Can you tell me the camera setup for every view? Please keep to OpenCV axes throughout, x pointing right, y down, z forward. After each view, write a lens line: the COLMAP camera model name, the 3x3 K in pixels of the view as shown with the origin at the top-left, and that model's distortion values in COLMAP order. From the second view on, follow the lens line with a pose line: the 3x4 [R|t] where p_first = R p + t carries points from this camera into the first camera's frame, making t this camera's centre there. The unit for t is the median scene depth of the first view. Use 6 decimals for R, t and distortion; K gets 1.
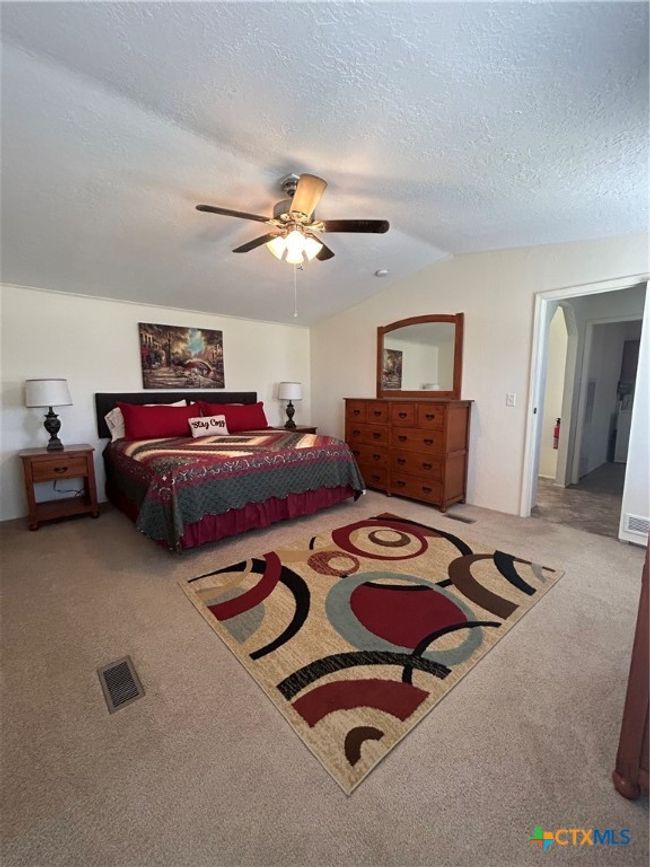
lens RADIAL K [[351.9, 0, 326.4], [0, 351.9, 432.4], [0, 0, 1]] dist [0.002939, 0.000265]
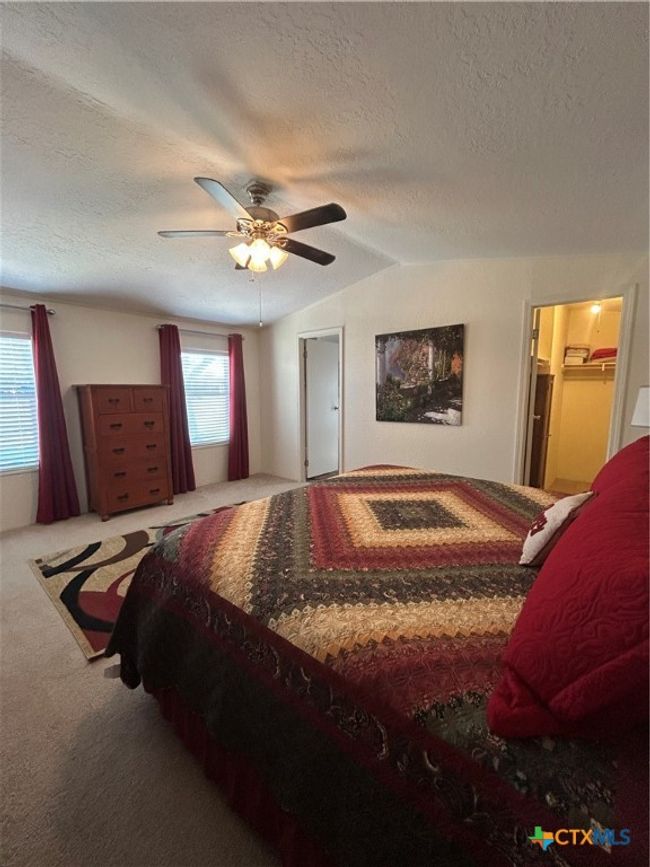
lens RADIAL K [[351.9, 0, 327.4], [0, 351.9, 435.8], [0, 0, 1]] dist [0.002939, 0.000265]
pose [[-0.991454, 0.019418, -0.129003, -0.146188], [-0.016011, 0.963273, 0.268047, -0.315978], [0.129470, 0.267821, -0.954730, 2.105287]]
